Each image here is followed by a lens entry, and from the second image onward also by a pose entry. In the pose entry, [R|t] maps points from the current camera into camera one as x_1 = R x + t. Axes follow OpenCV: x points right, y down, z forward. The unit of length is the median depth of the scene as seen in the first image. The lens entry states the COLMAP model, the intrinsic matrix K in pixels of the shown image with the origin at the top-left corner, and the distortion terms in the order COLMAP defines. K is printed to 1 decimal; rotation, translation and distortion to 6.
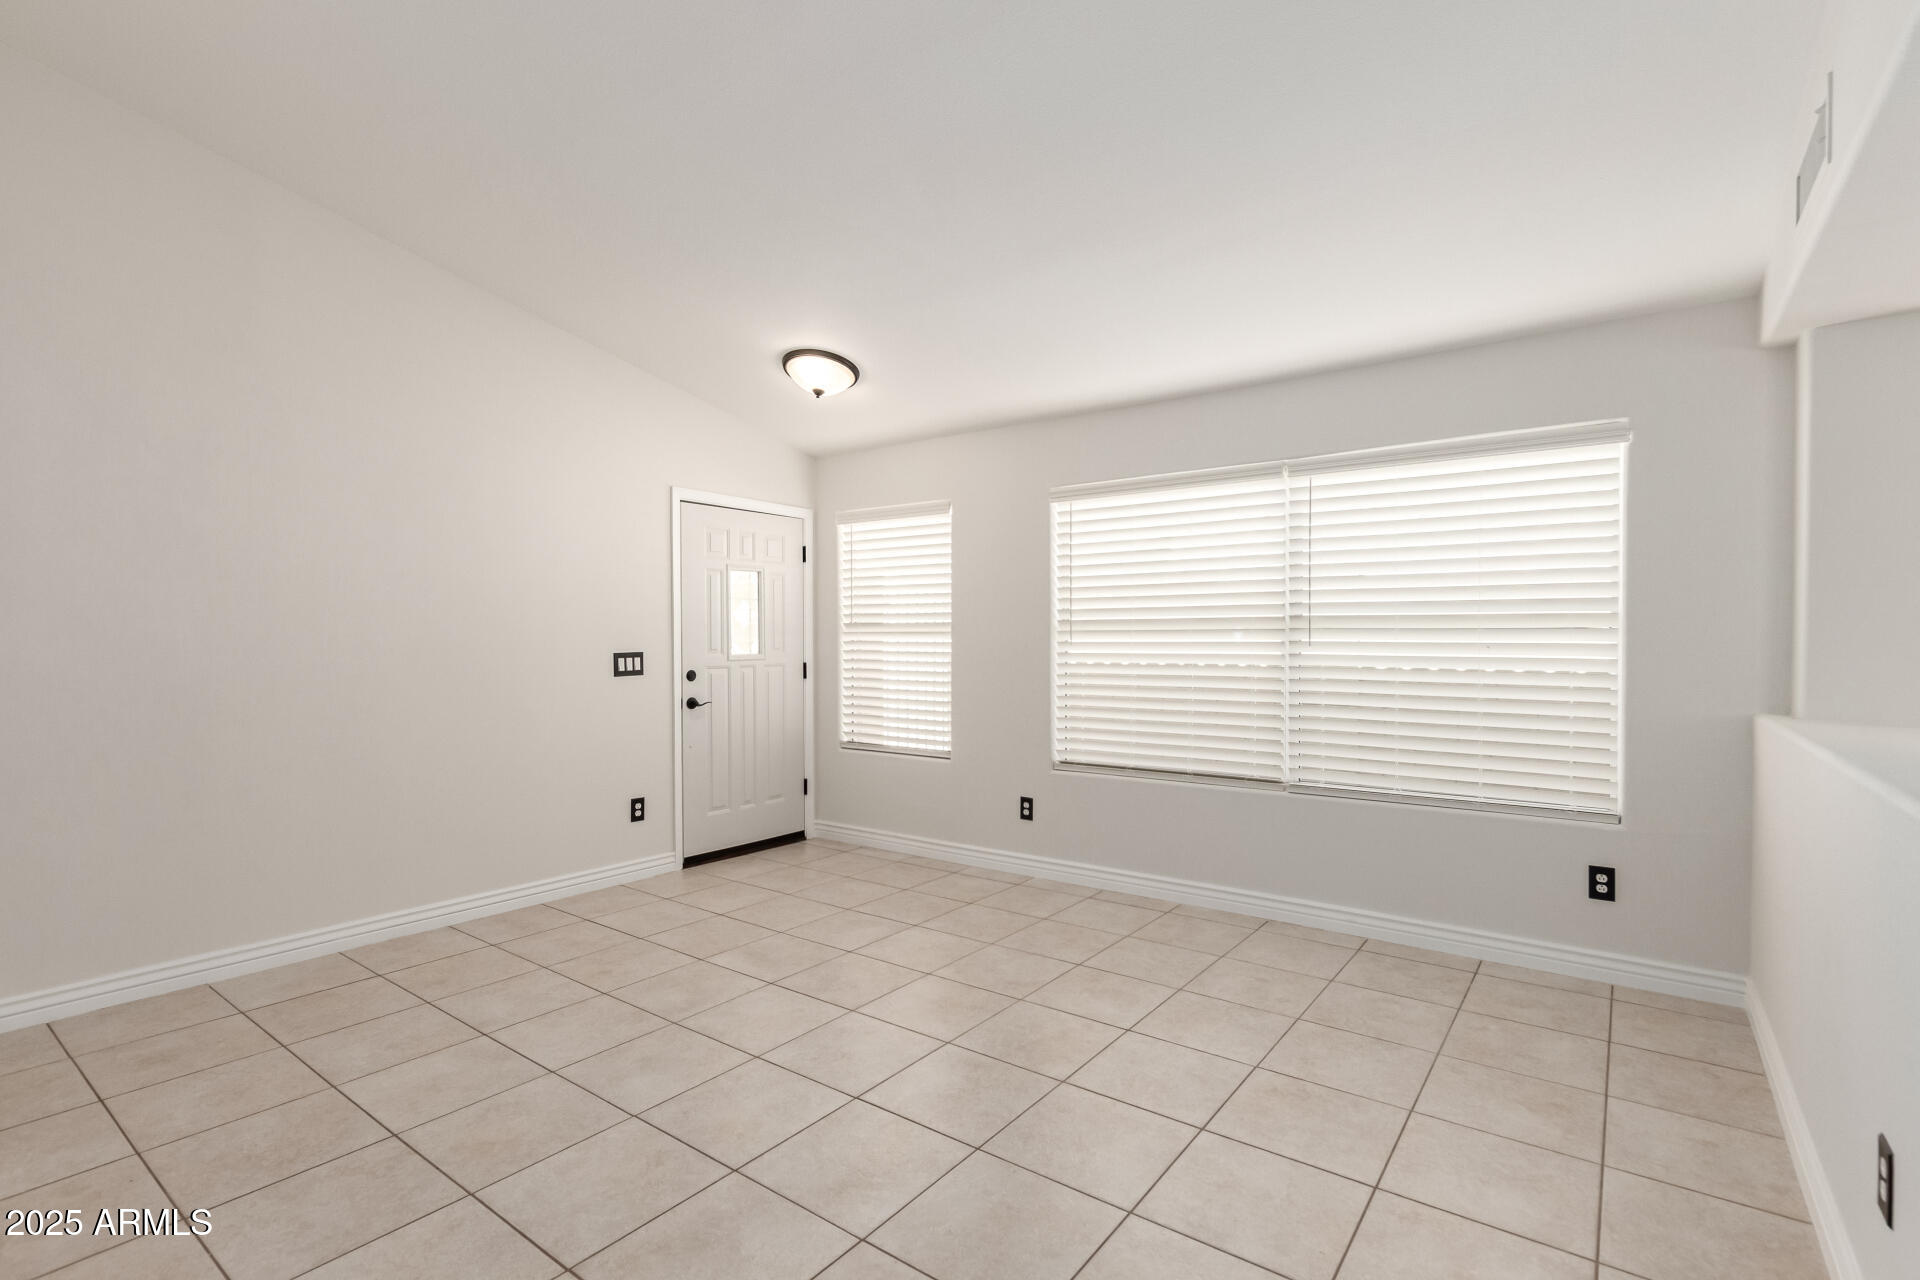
lens RADIAL K [[894.9, 0, 960.3], [0, 894.9, 645.1], [0, 0, 1]] dist [0.001200, -0.000061]
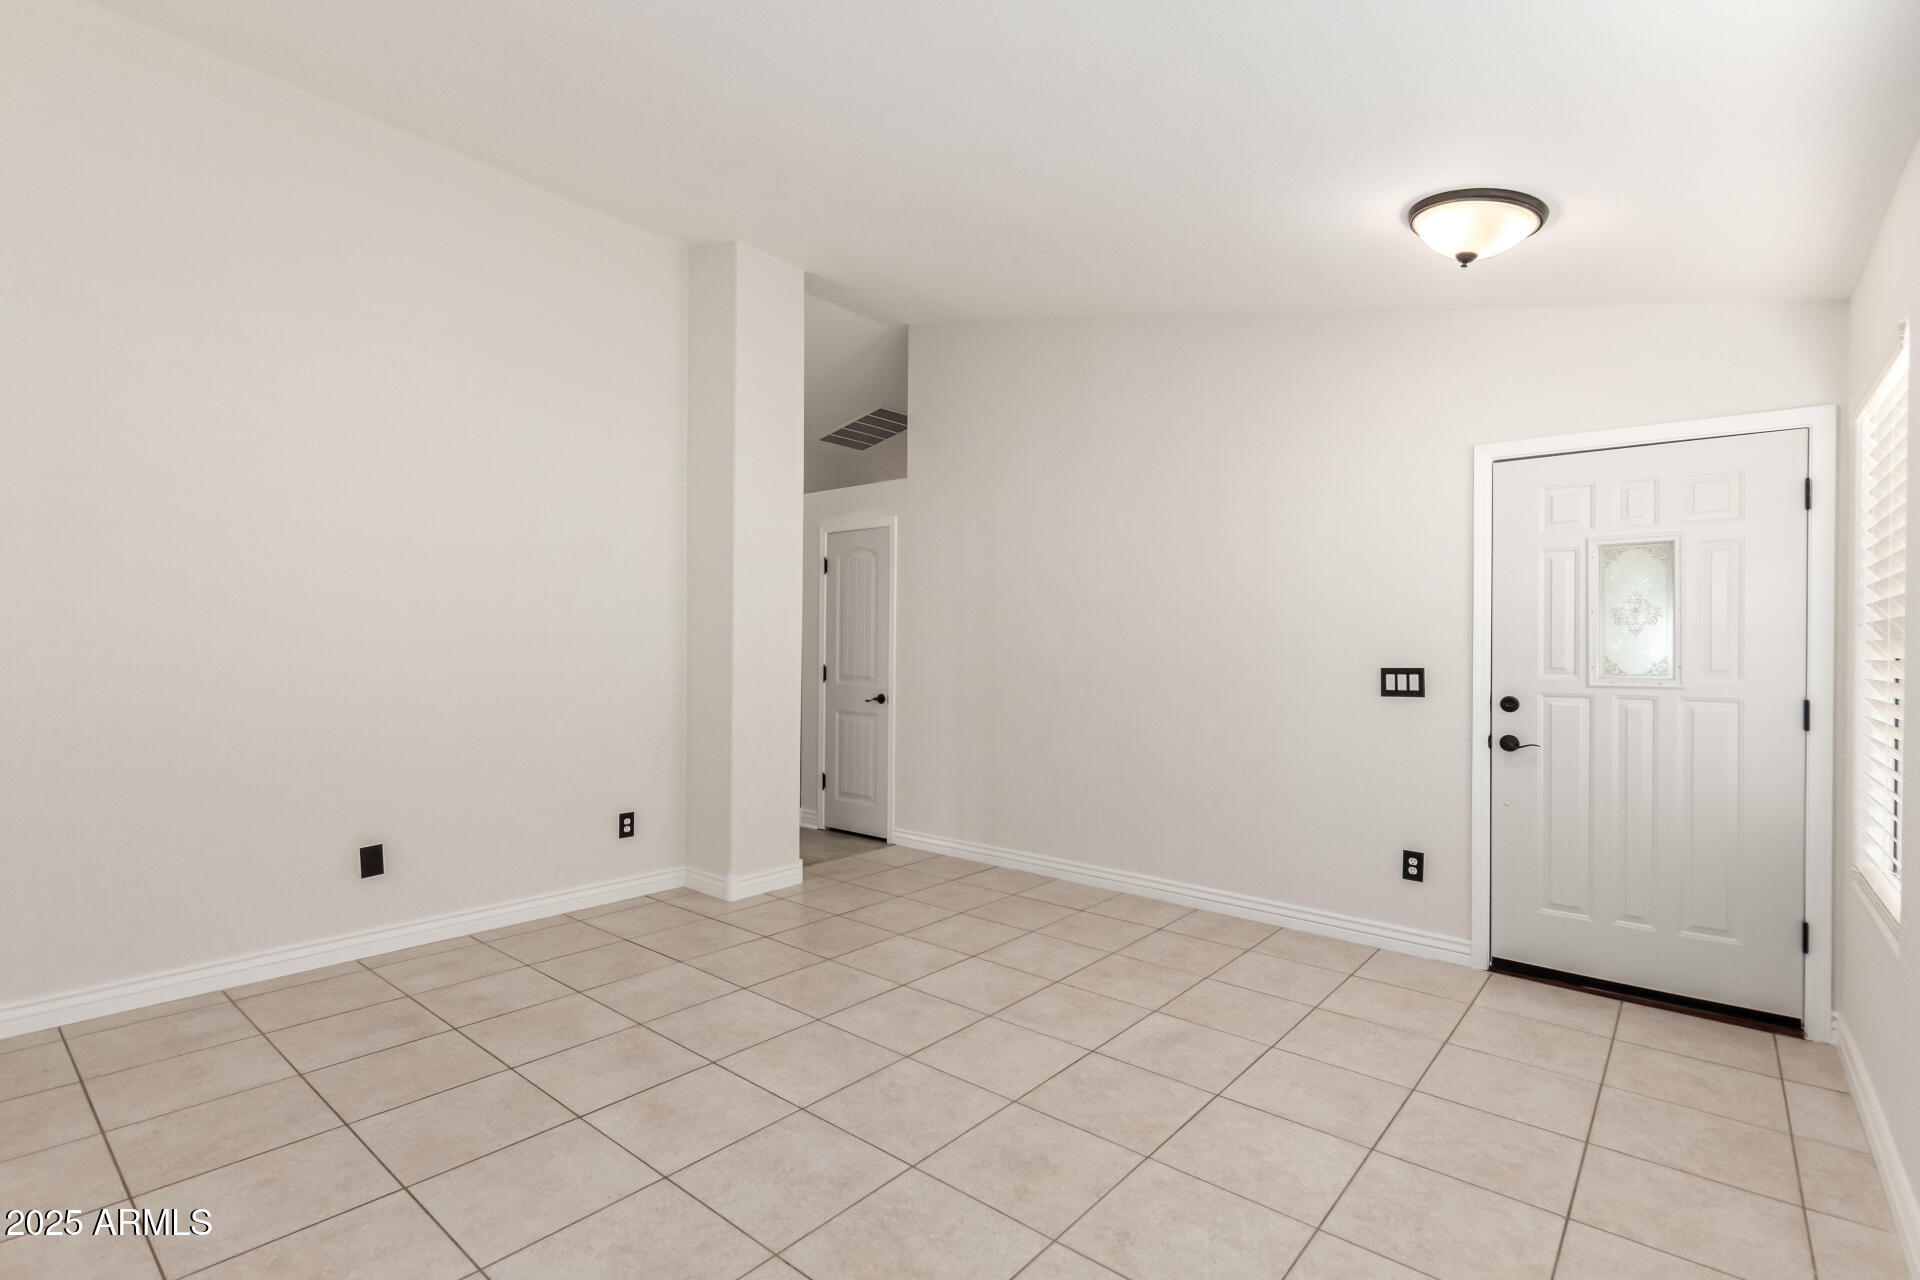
lens RADIAL K [[885.5, 0, 965.4], [0, 885.5, 650.7], [0, 0, 1]] dist [0.003588, -0.000289]
pose [[-0.051559, 0.004672, -0.998659, 0.430131], [-0.017518, 0.999831, 0.005581, -0.004645], [0.998516, 0.017783, -0.051468, 0.616775]]
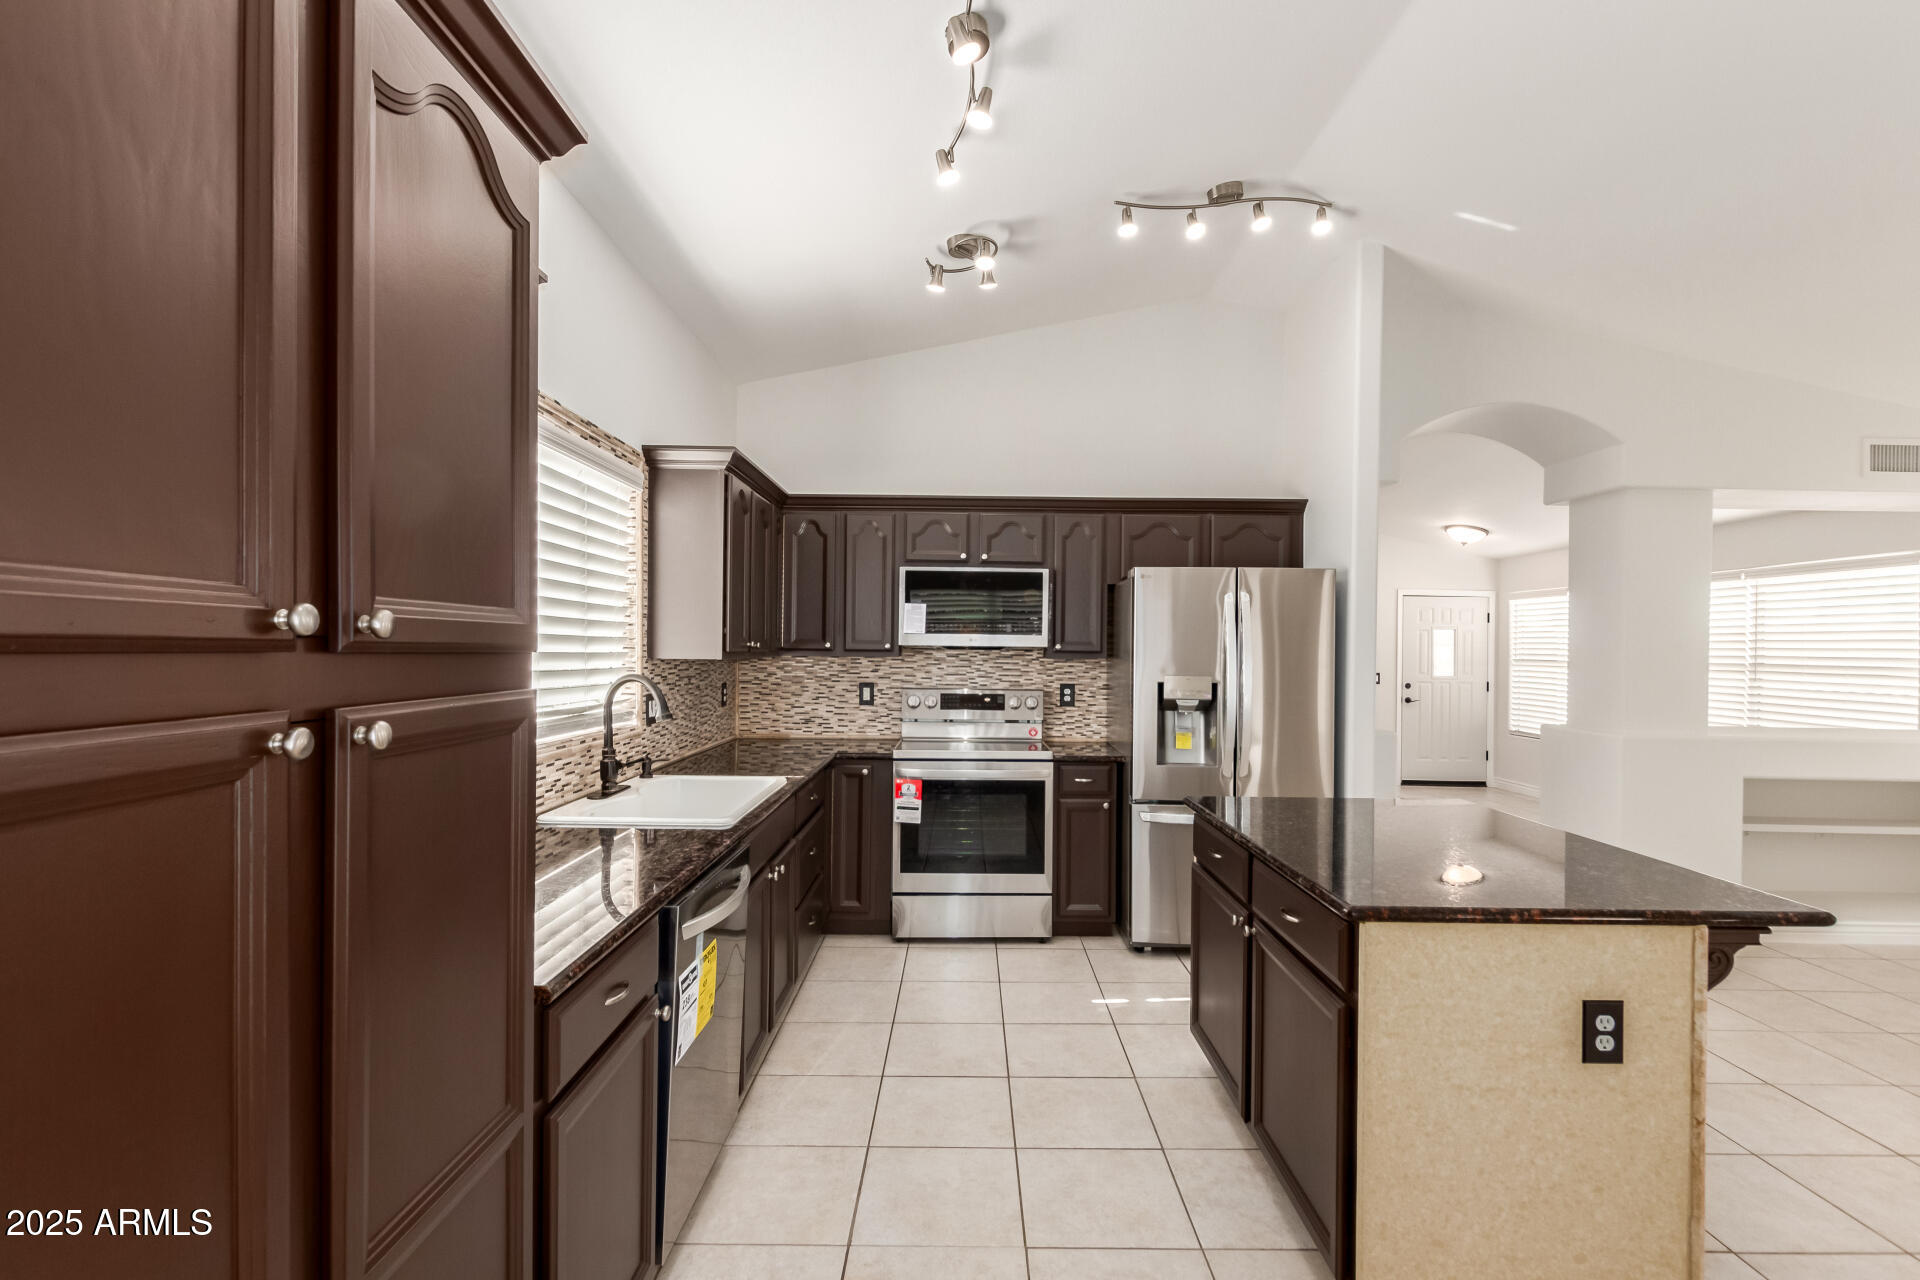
lens RADIAL K [[894.9, 0, 960.3], [0, 894.9, 645.1], [0, 0, 1]] dist [0.001200, -0.000061]
pose [[0.597703, 0.006412, -0.801692, 0.677228], [-0.020399, 0.999766, -0.007212, -0.020097], [0.801458, 0.020664, 0.597694, -0.937005]]
